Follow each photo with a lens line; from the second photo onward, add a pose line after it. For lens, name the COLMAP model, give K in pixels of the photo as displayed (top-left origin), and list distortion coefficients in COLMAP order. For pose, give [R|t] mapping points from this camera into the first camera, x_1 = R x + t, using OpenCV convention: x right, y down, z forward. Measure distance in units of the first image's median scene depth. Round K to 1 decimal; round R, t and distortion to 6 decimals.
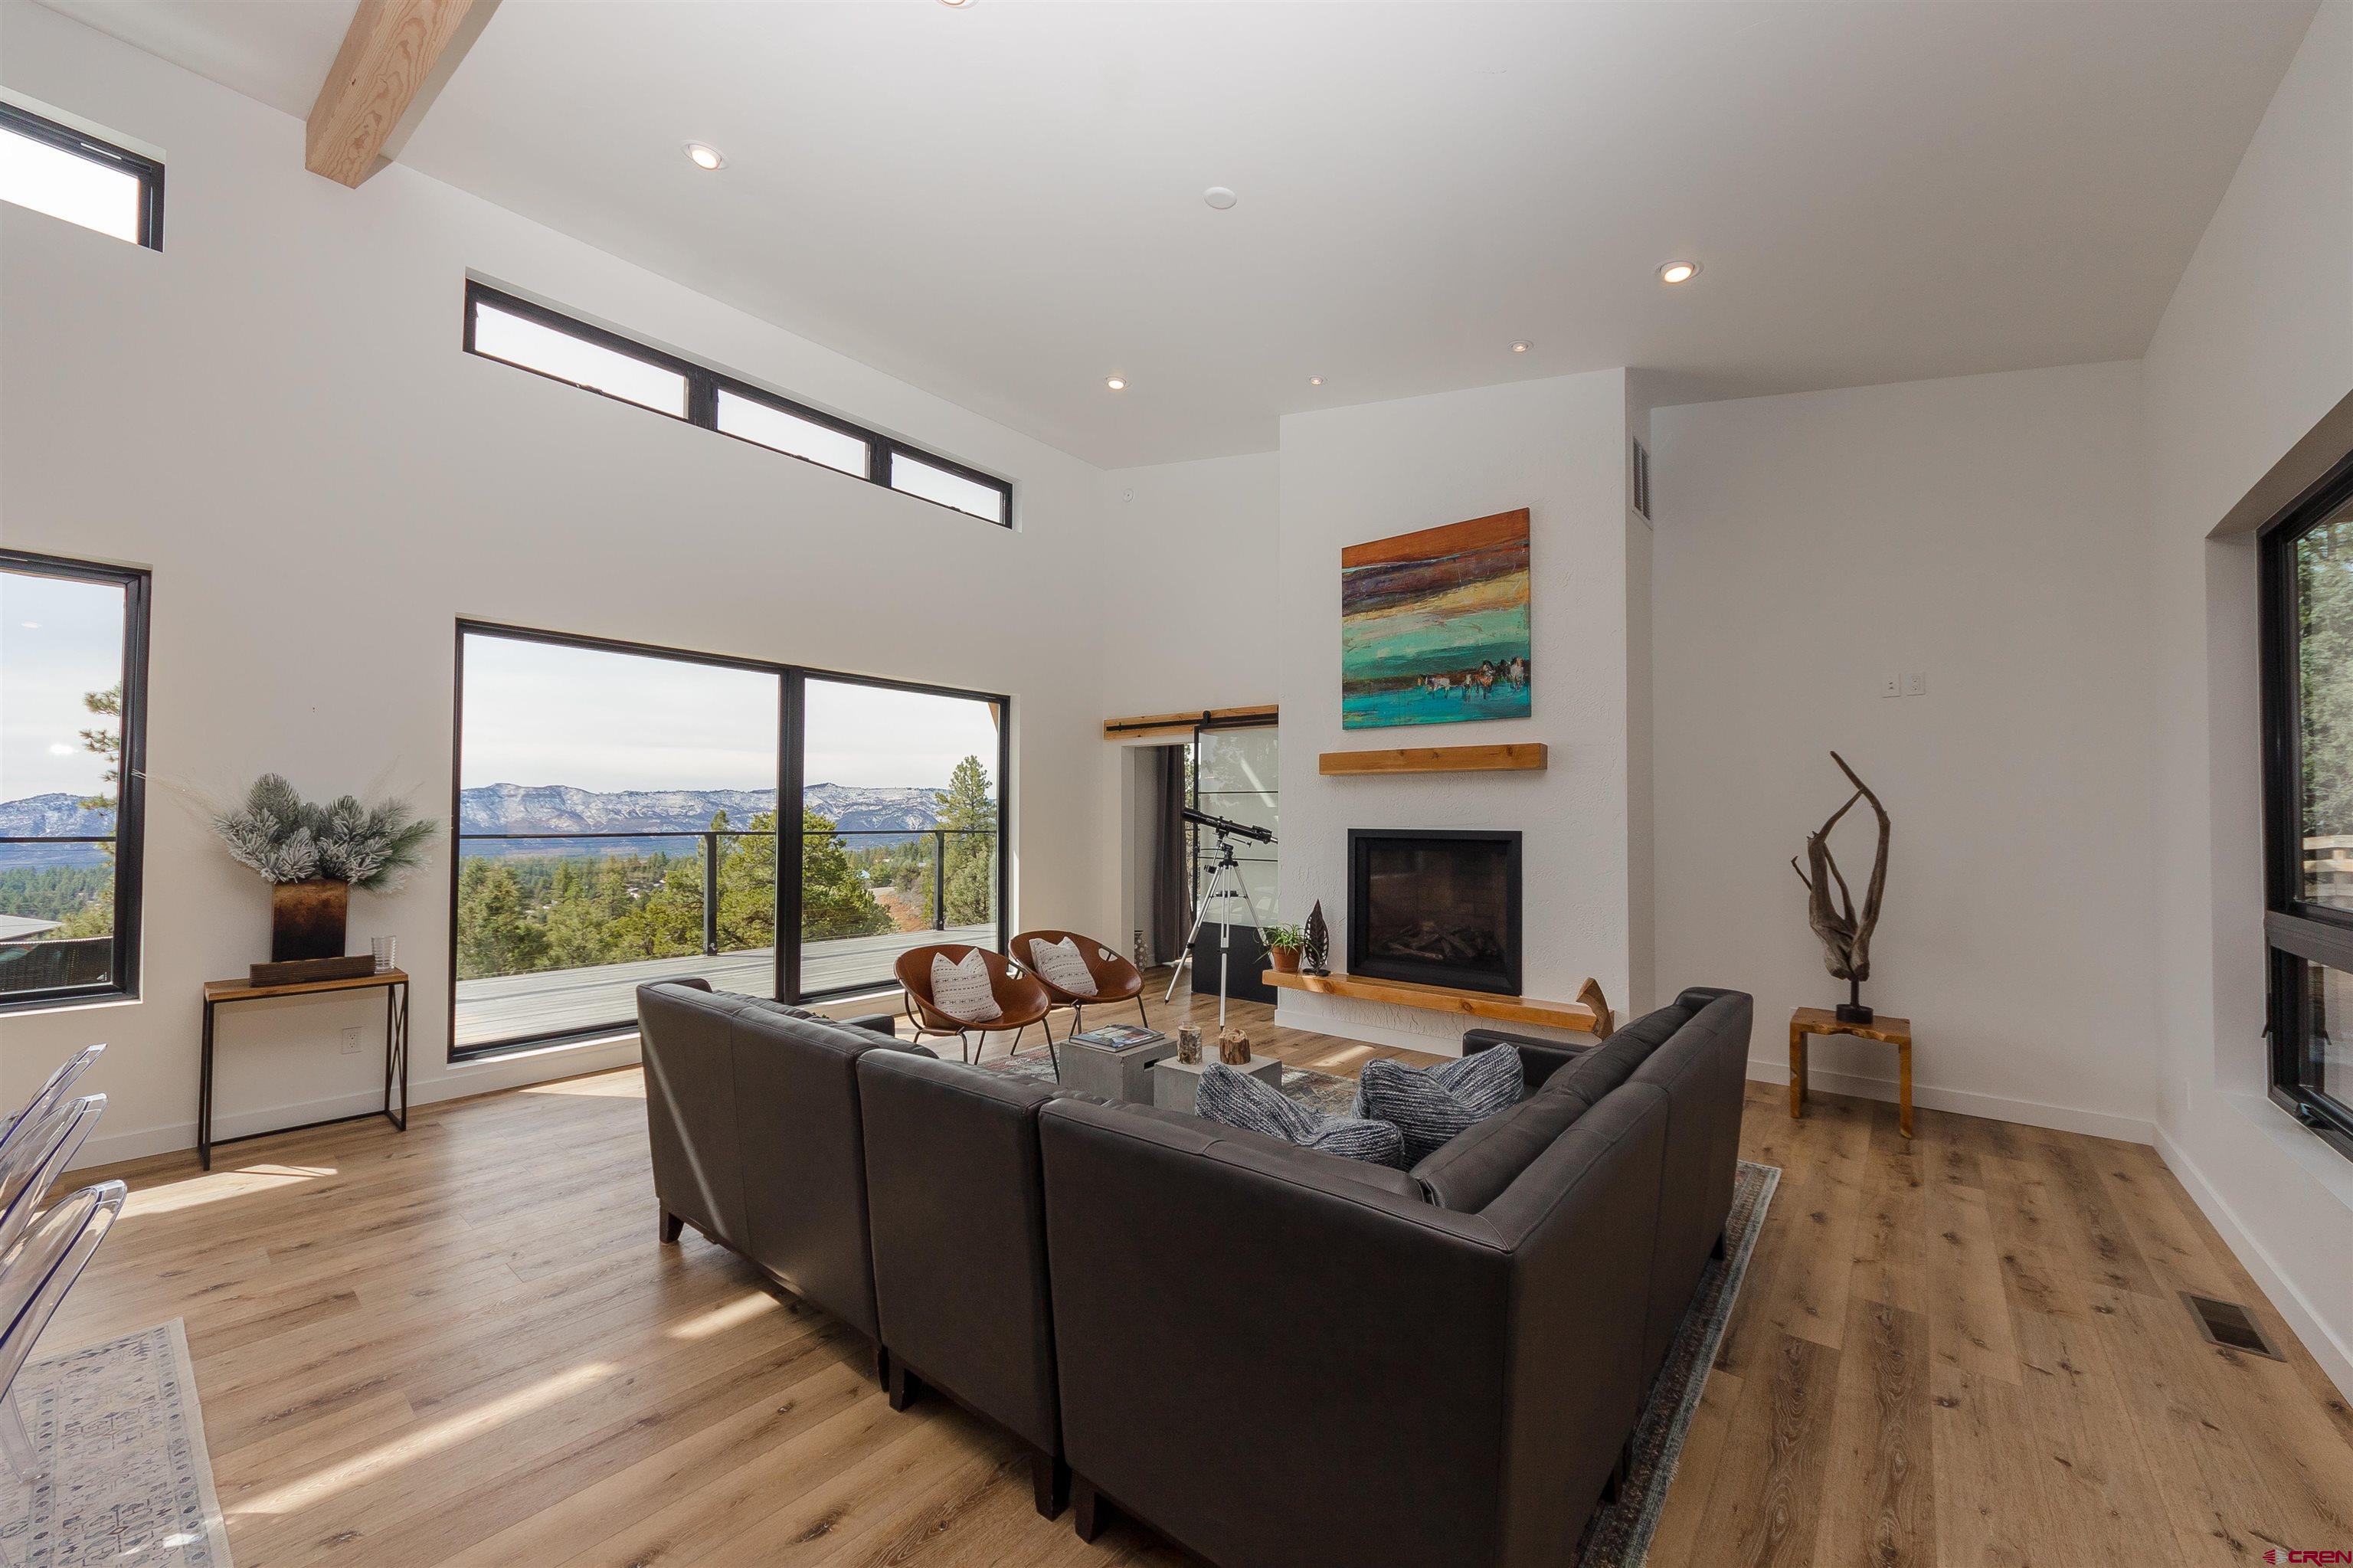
lens RADIAL K [[883.5, 0, 1168.0], [0, 883.5, 797.2], [0, 0, 1]] dist [0.002204, -0.001064]
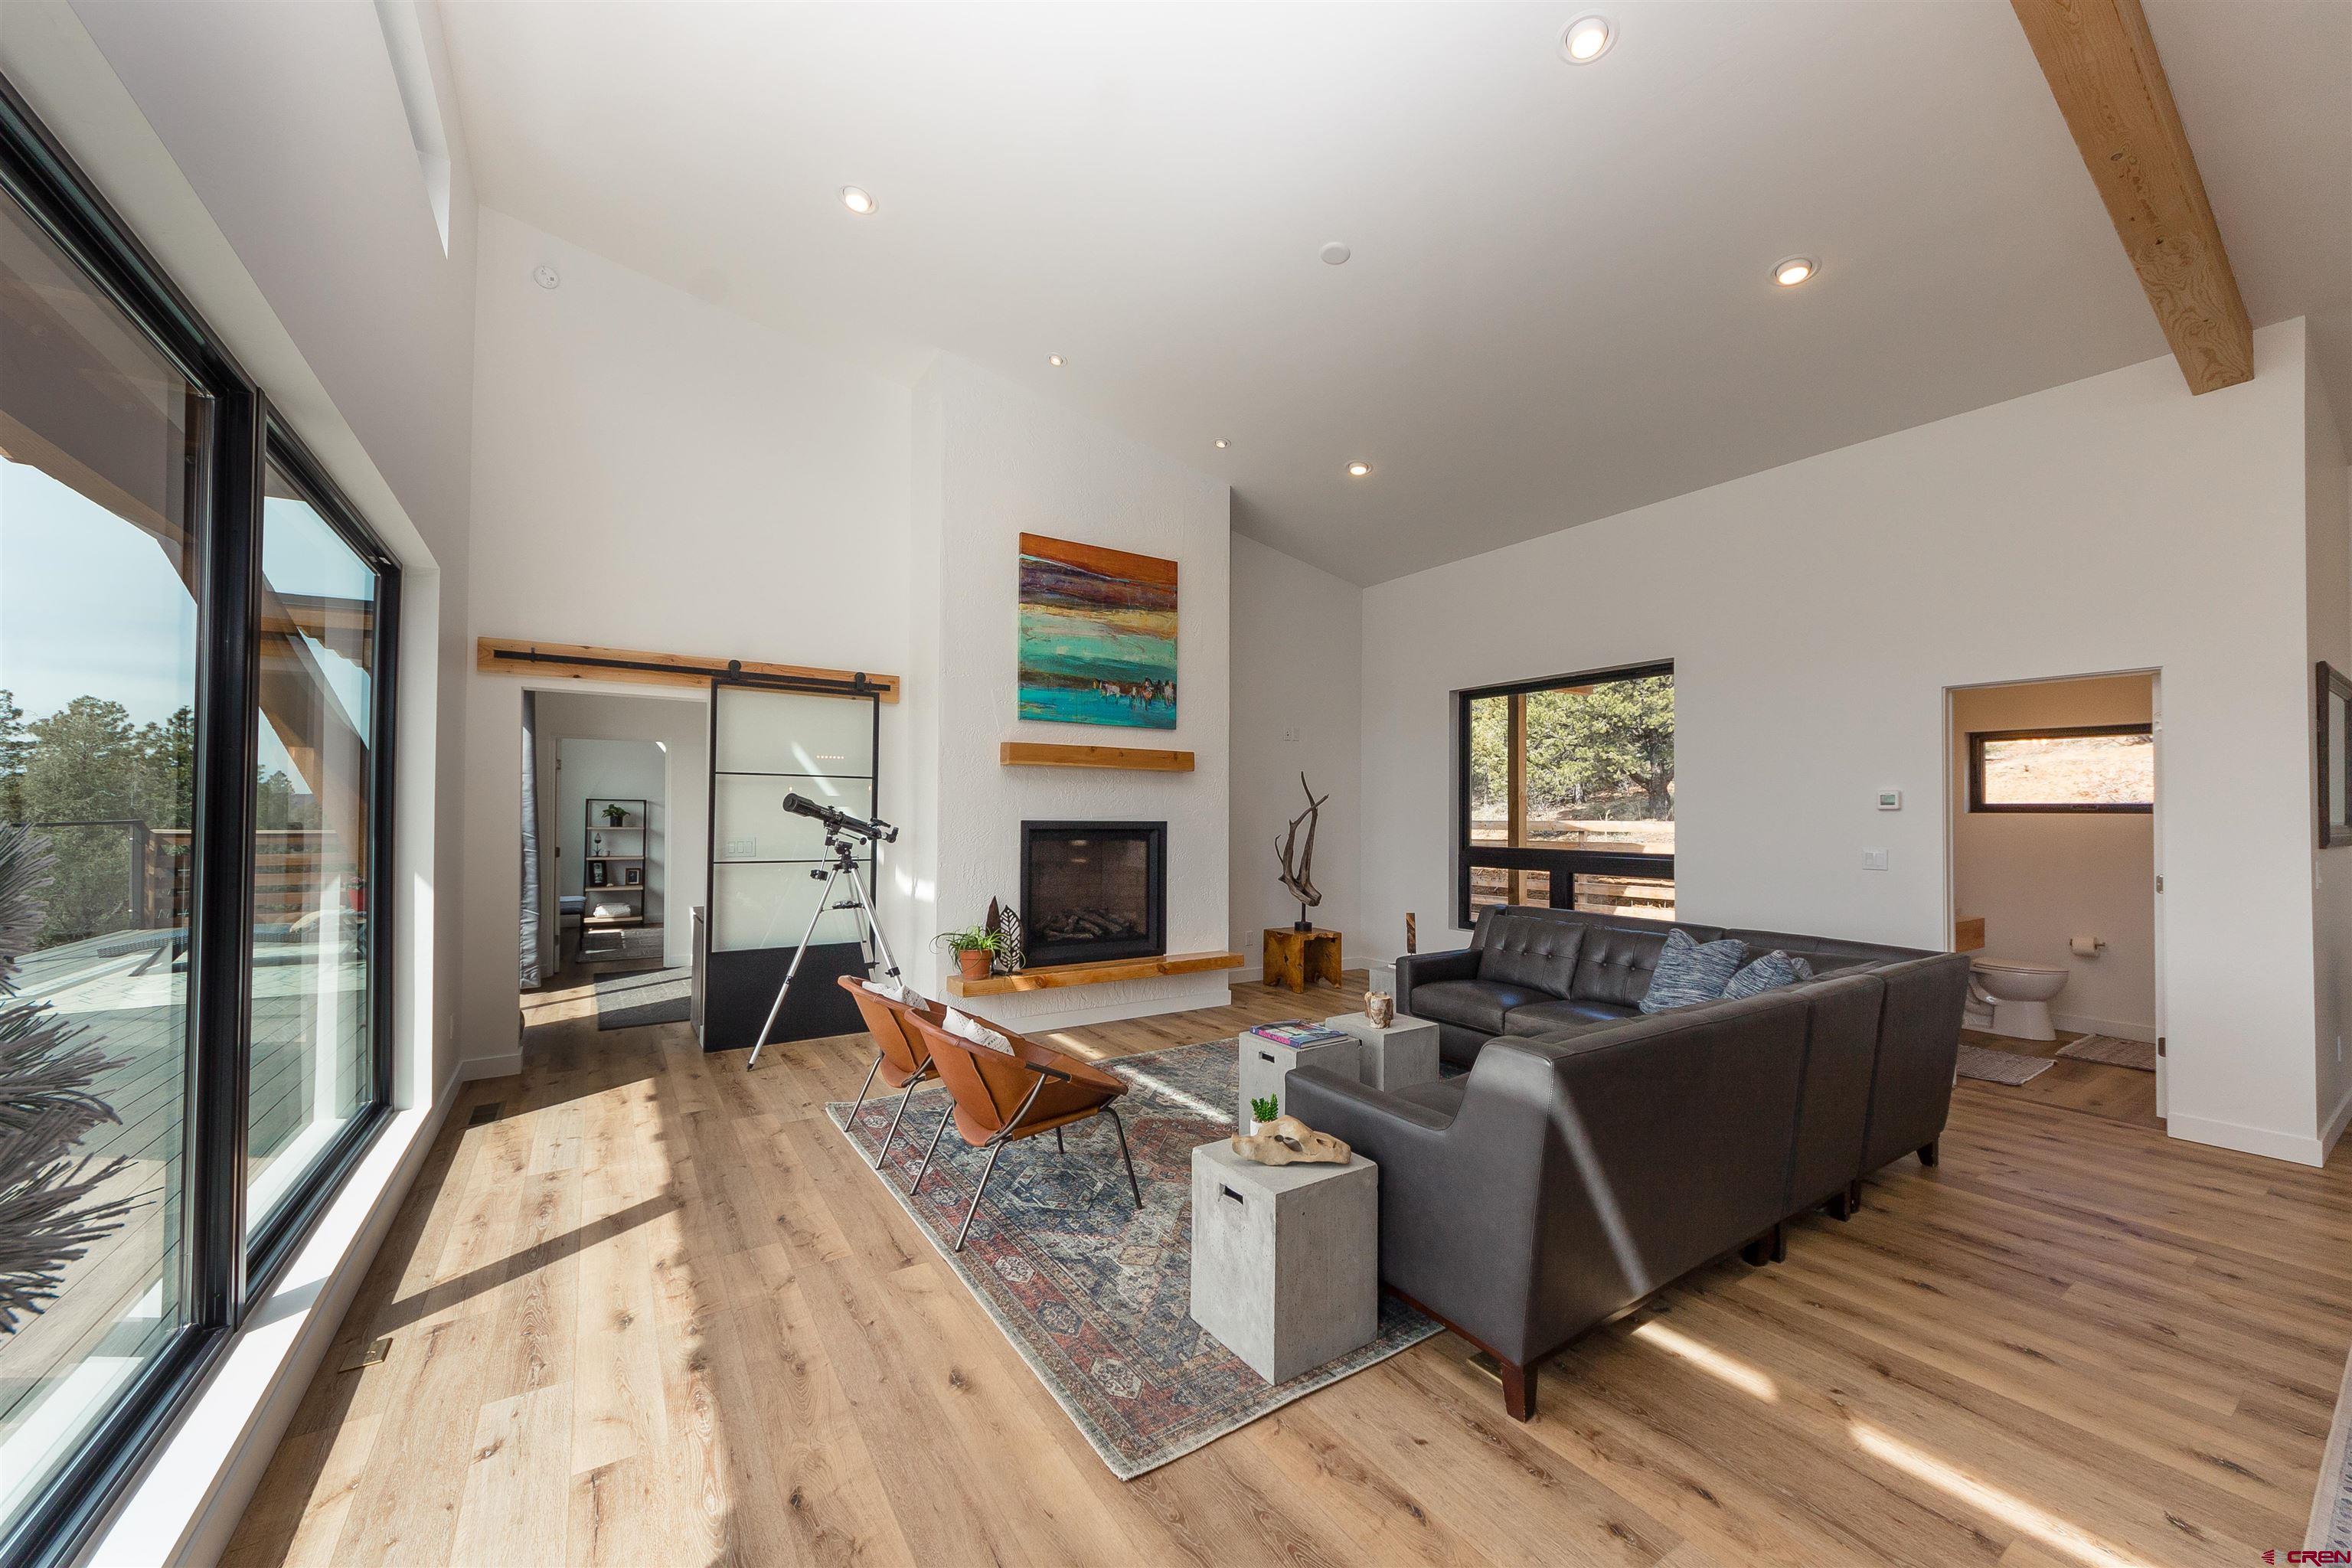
lens RADIAL K [[883.1, 0, 1165.6], [0, 883.1, 799.3], [0, 0, 1]] dist [0.002204, -0.001064]
pose [[0.290374, 0.011814, 0.956840, -0.724410], [-0.028351, 0.999591, -0.003738, 0.011633], [-0.956493, -0.026042, 0.290591, 0.592345]]
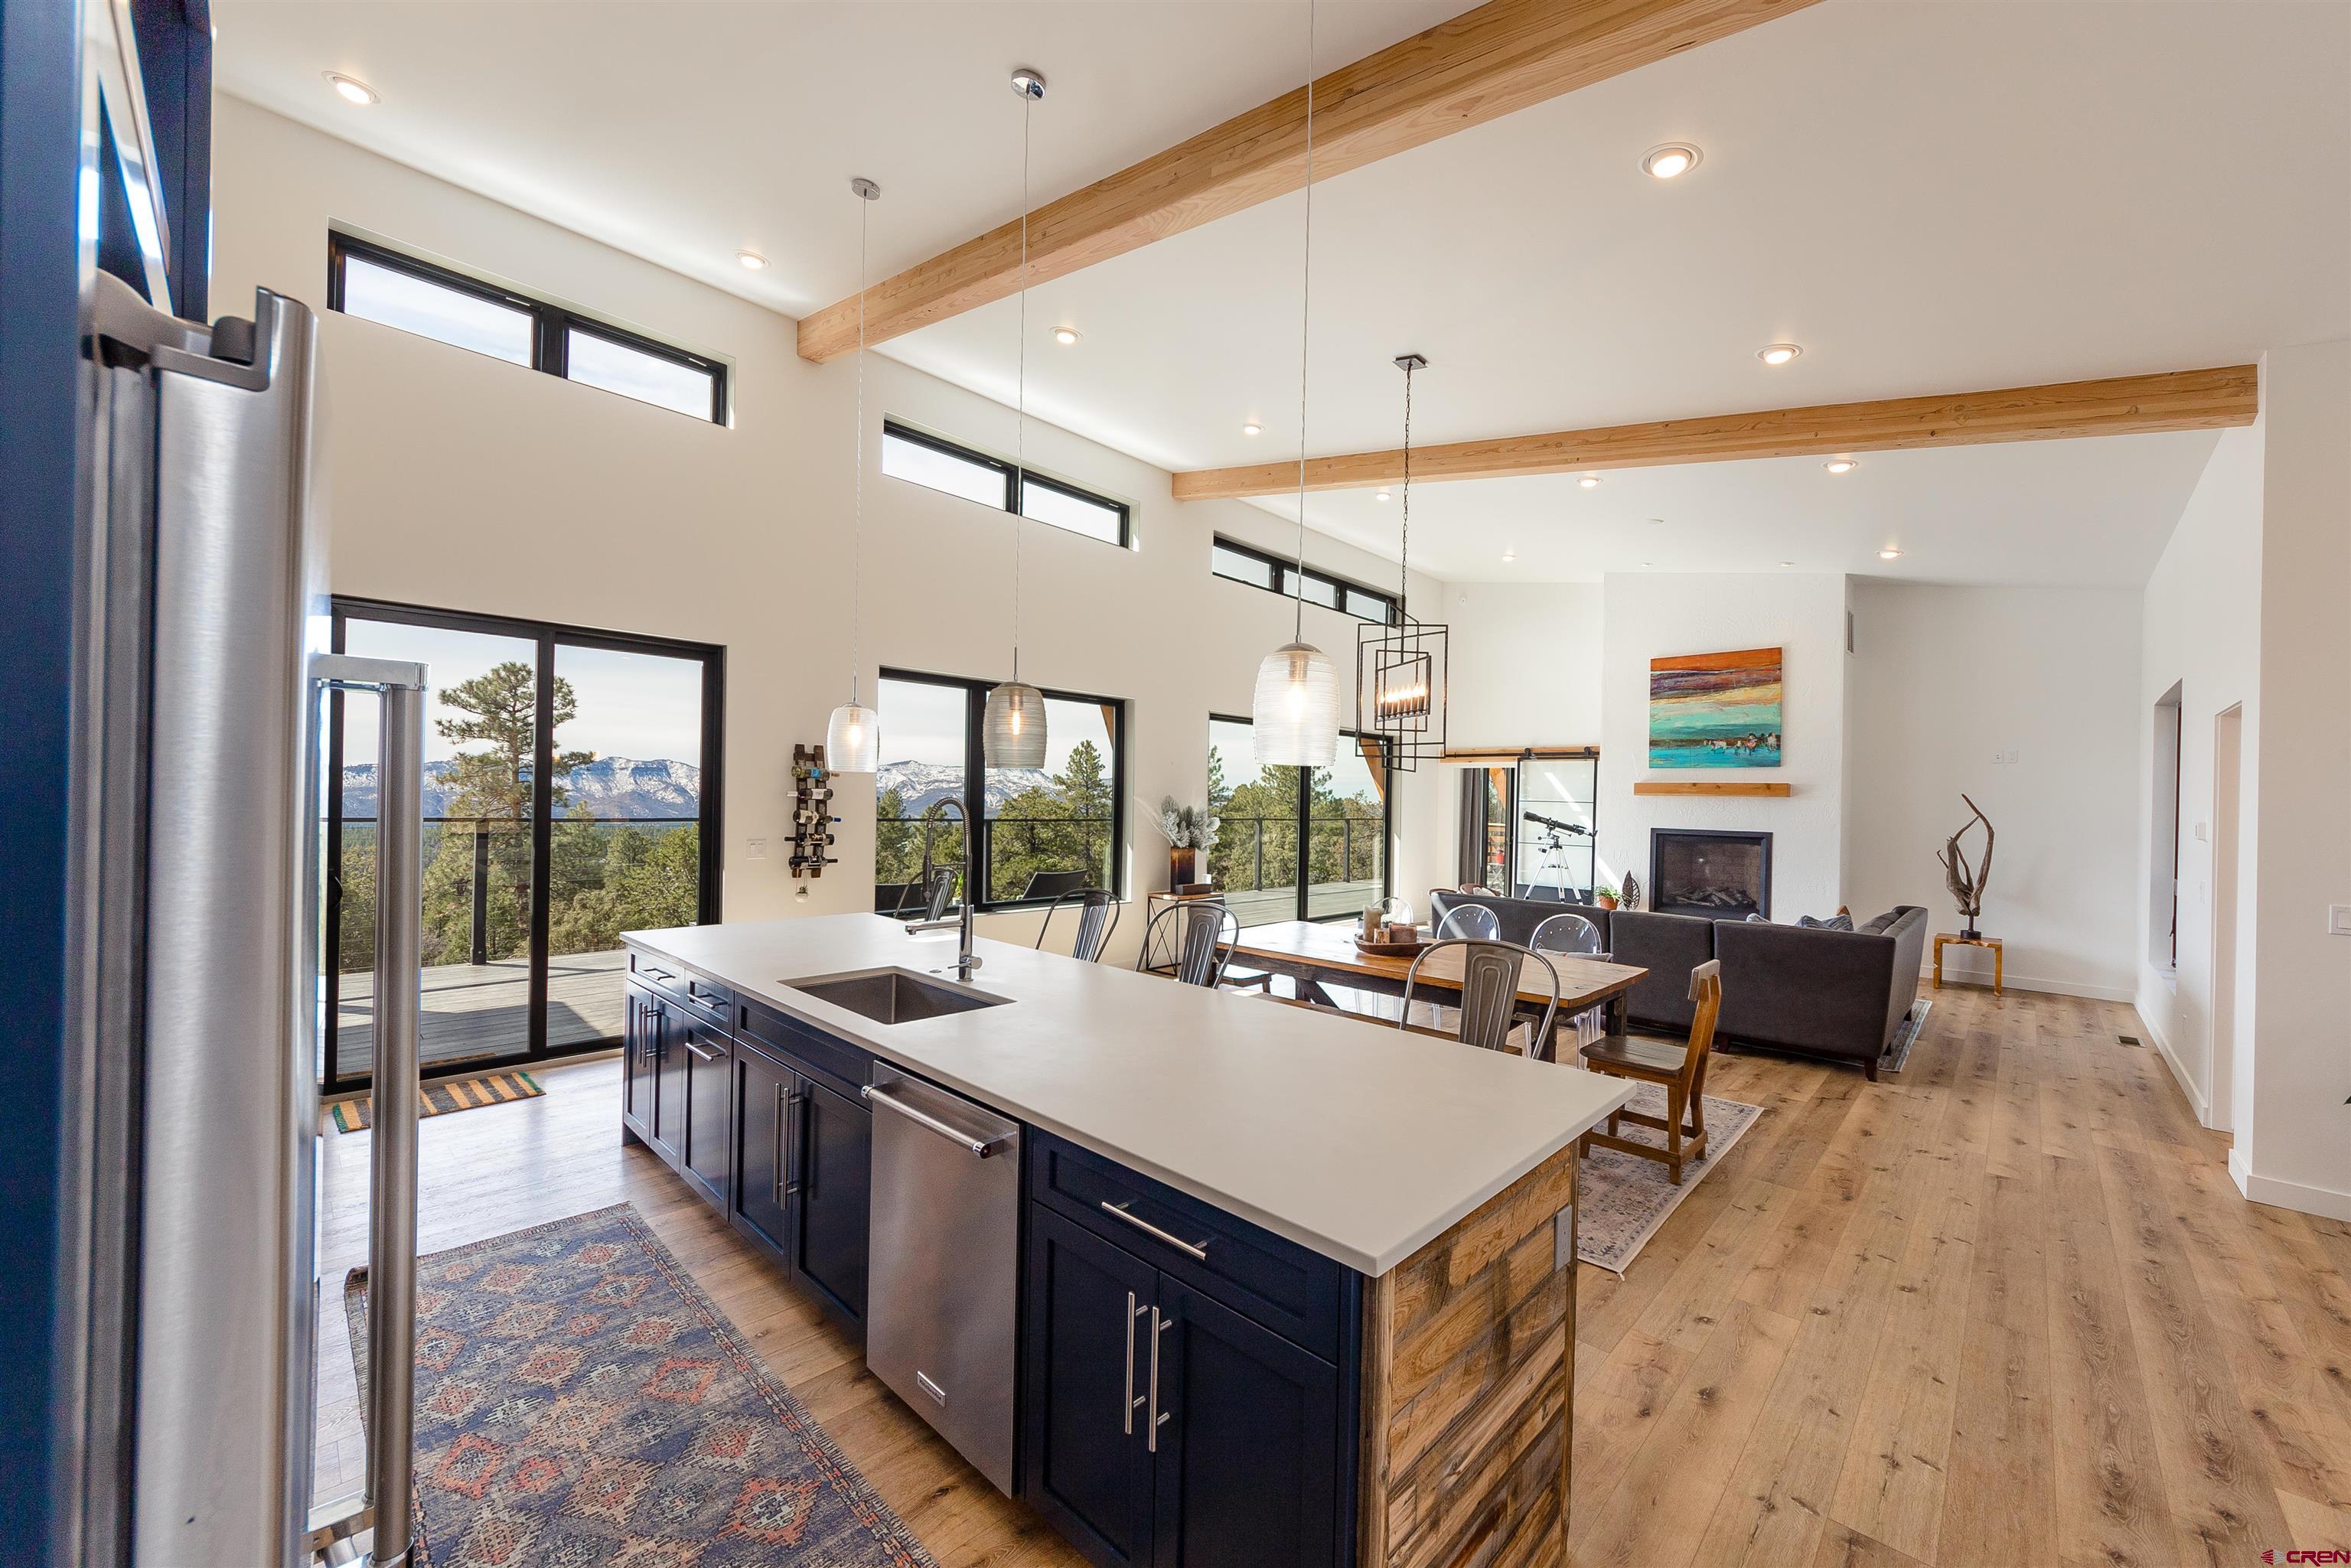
lens RADIAL K [[882.7, 0, 1175.1], [0, 882.7, 798.7], [0, 0, 1]] dist [0.002204, -0.001064]
pose [[0.997532, 0.016272, -0.068297, -0.609949], [-0.014678, 0.999610, 0.023775, -0.048283], [0.068657, -0.022714, 0.997382, -0.761463]]
